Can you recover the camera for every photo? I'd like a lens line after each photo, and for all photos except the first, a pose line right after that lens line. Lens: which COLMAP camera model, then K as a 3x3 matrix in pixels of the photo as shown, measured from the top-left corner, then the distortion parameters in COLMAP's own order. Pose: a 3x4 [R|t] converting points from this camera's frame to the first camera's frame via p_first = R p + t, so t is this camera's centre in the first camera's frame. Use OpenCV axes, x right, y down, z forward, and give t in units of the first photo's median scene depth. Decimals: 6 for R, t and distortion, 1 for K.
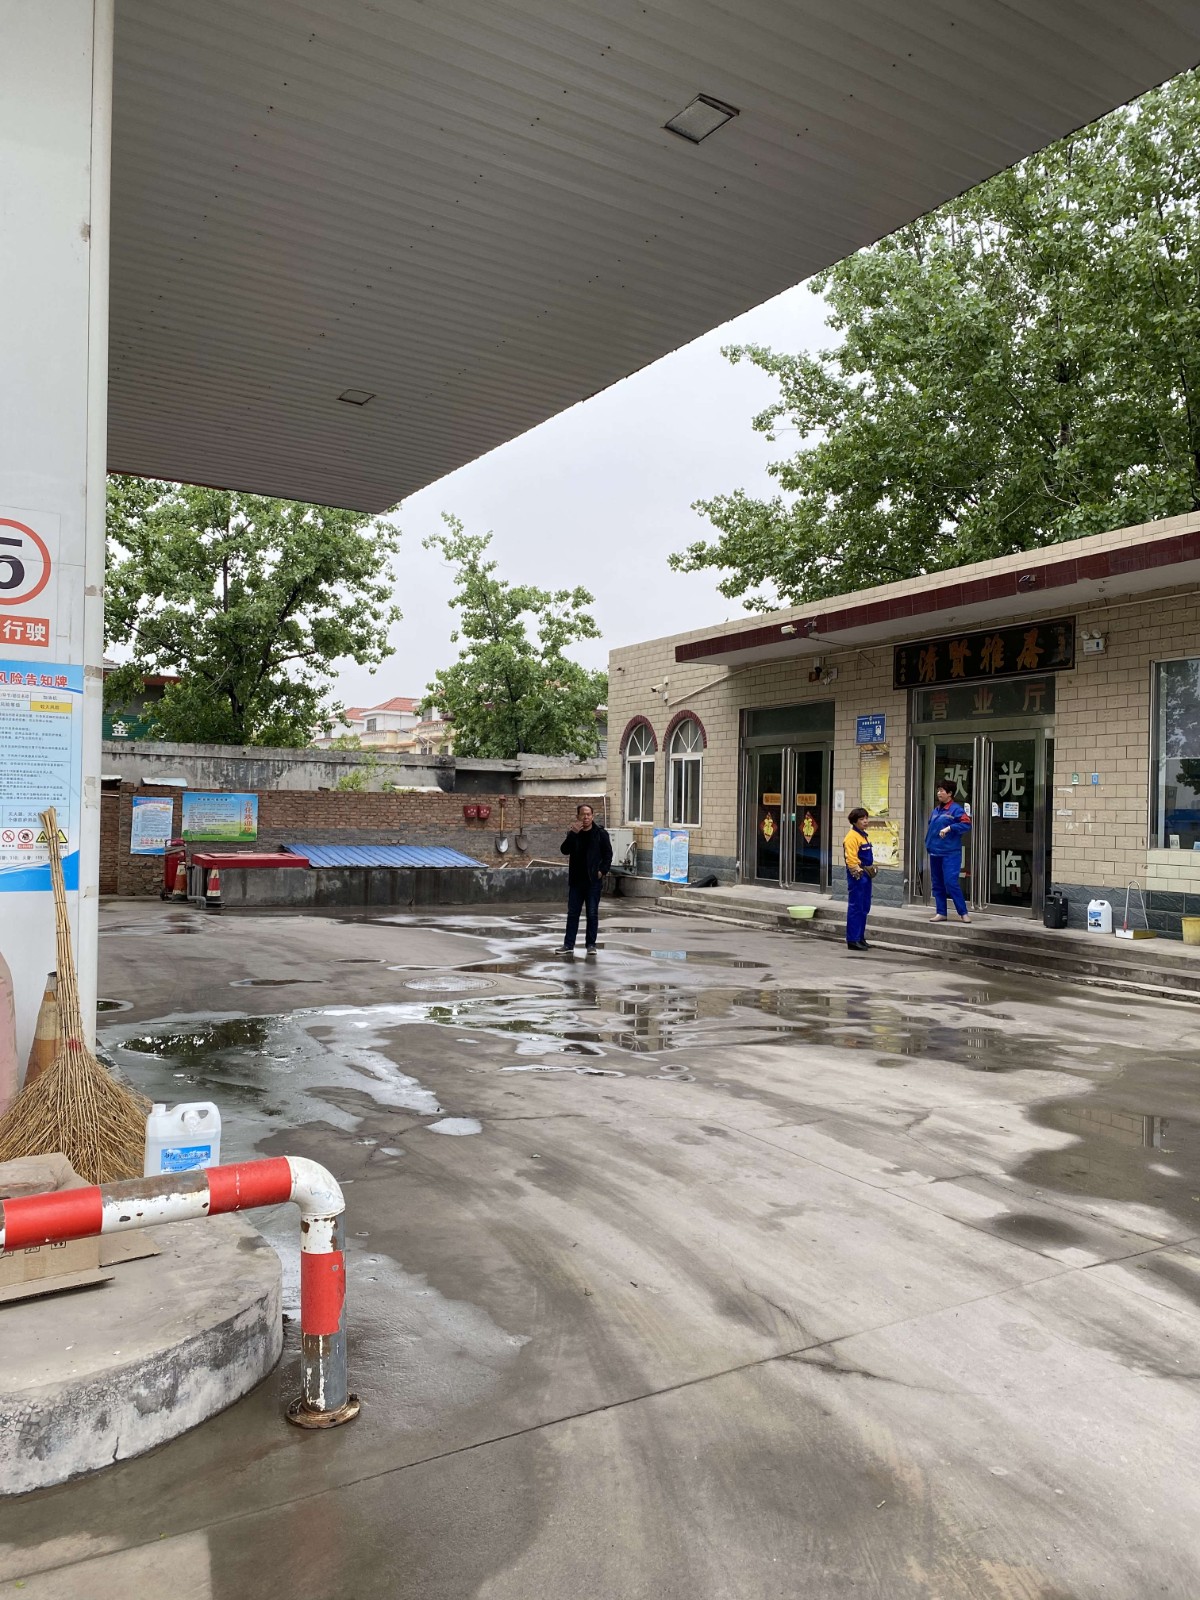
lens RADIAL K [[1209.3, 0, 604.6], [0, 1209.3, 780.0], [0, 0, 1]] dist [0.129294, -0.227525]
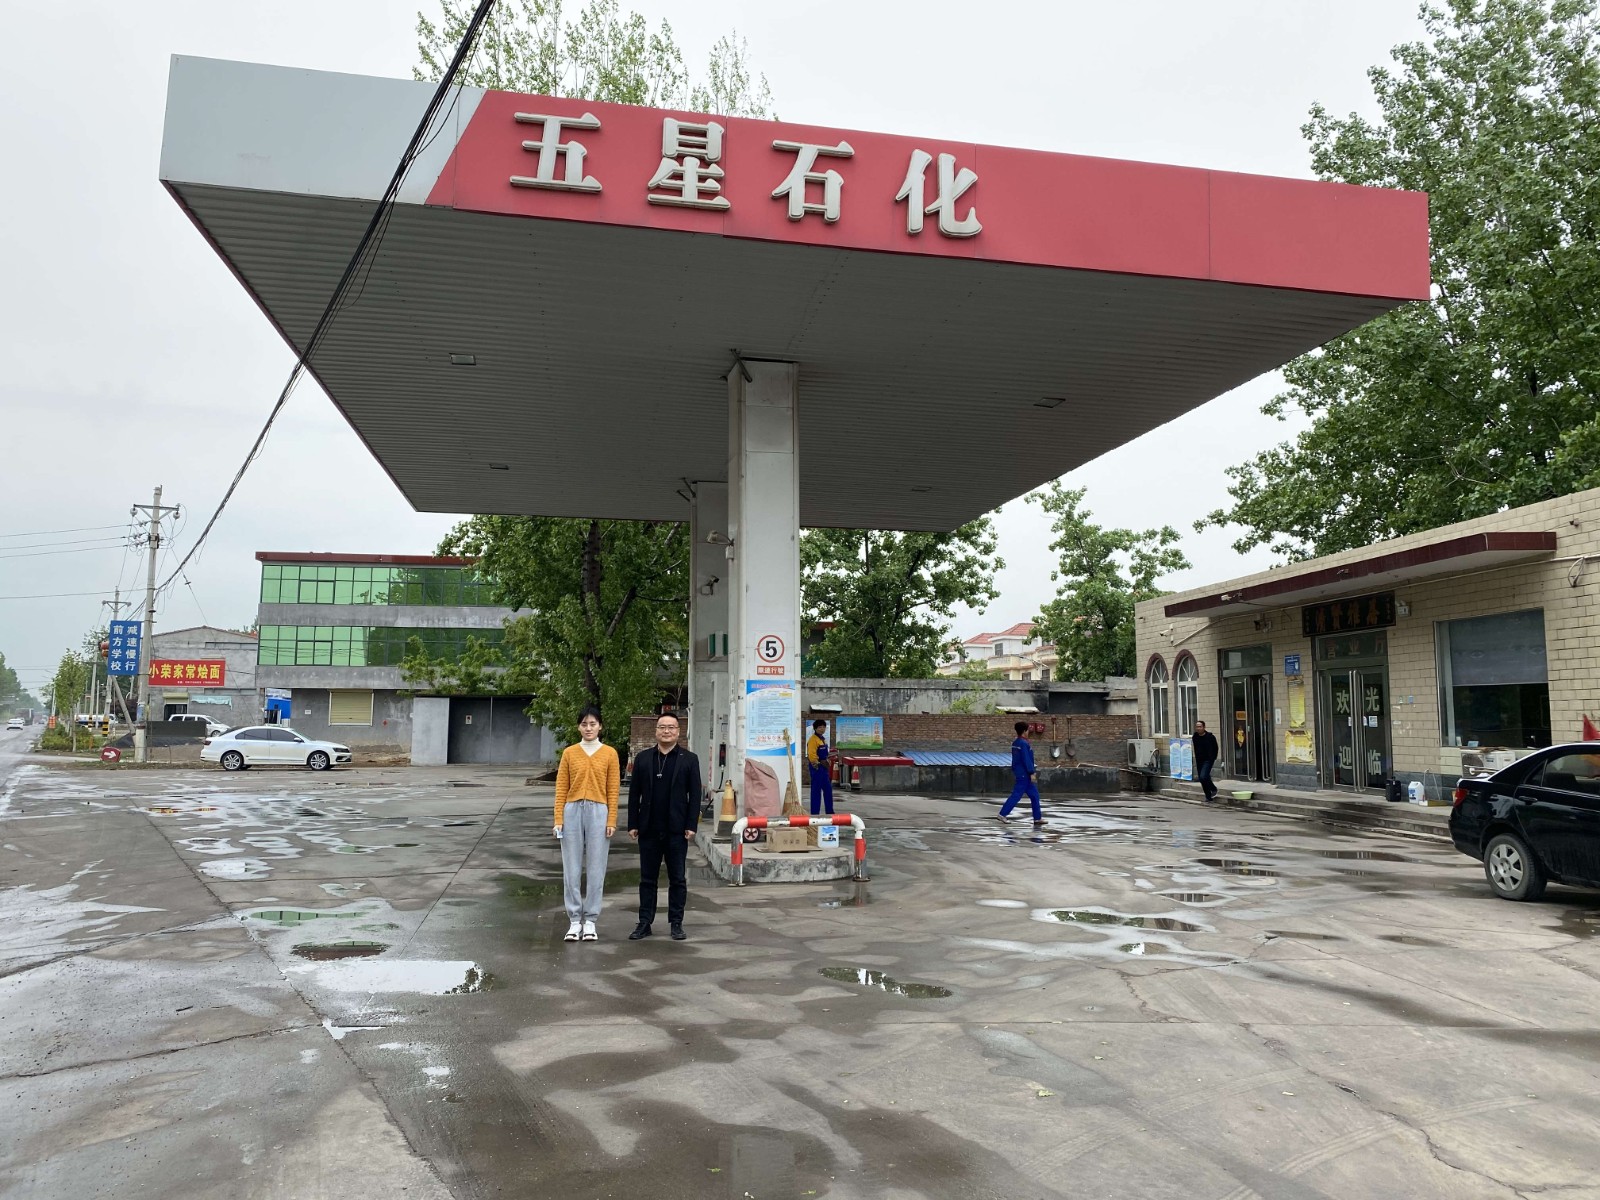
lens RADIAL K [[1209.3, 0, 800.0], [0, 1209.3, 600.0], [0, 0, 1]] dist [0.129294, -0.227525]
pose [[0.932610, -0.053700, -0.356867, 0.089724], [0.025335, 0.996170, -0.083693, -0.005537], [0.359994, 0.069011, 0.930399, -0.241493]]
